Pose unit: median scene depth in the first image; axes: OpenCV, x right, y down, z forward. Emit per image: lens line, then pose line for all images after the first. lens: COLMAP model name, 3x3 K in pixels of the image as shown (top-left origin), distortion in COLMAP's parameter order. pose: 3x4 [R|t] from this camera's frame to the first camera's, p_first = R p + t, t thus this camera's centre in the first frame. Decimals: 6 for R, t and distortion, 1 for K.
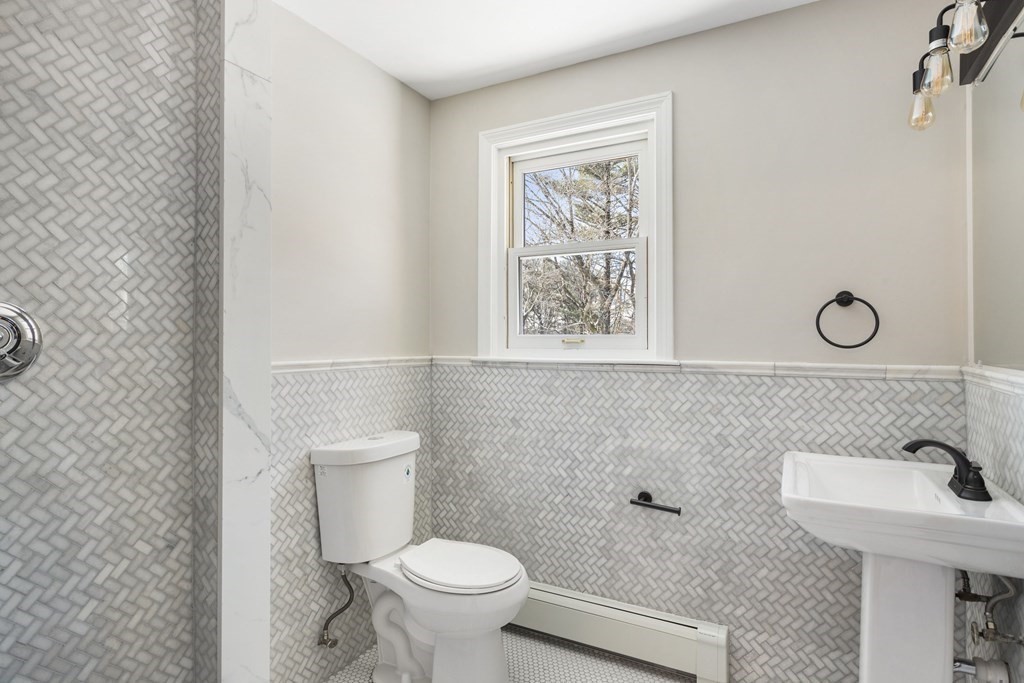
lens RADIAL K [[554.9, 0, 510.5], [0, 554.9, 339.9], [0, 0, 1]] dist [-0.000920, -0.000074]
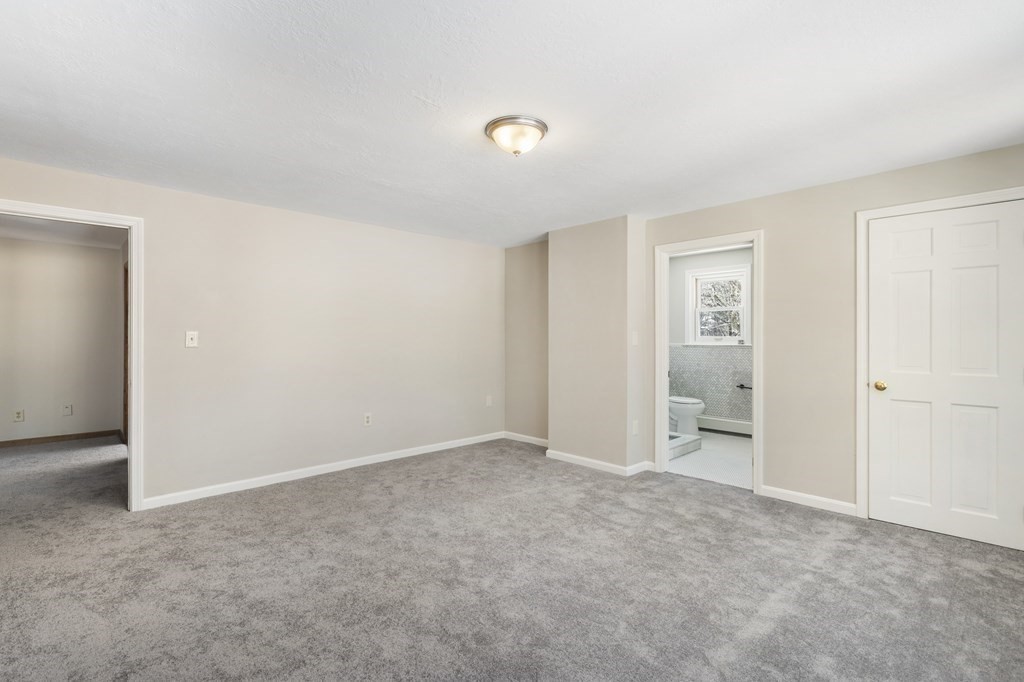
lens RADIAL K [[465.7, 0, 512.2], [0, 465.7, 339.6], [0, 0, 1]] dist [0.005058, -0.000166]
pose [[0.948822, -0.001760, -0.315806, -0.319119], [0.003366, 0.999984, 0.004541, -0.017432], [0.315793, -0.005371, 0.948813, -3.682857]]
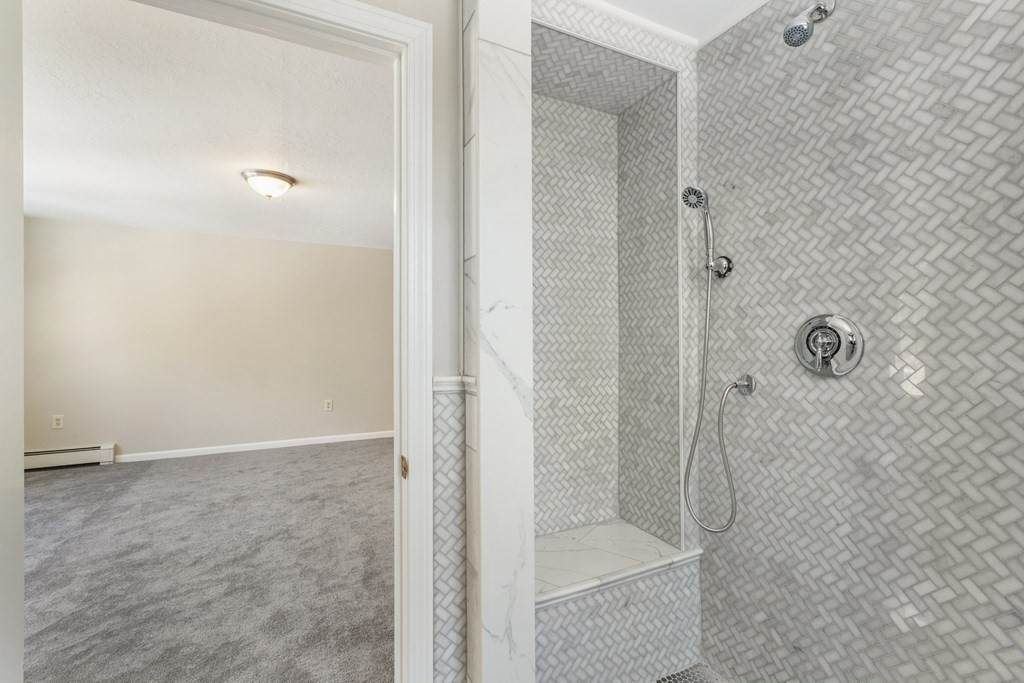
lens RADIAL K [[465.7, 0, 513.1], [0, 465.7, 341.2], [0, 0, 1]] dist [0.005058, -0.000166]
pose [[-0.576493, 0.003415, -0.817095, 0.332222], [0.000871, 0.999993, 0.003565, -0.010211], [0.817102, 0.001343, -0.576492, 0.854846]]
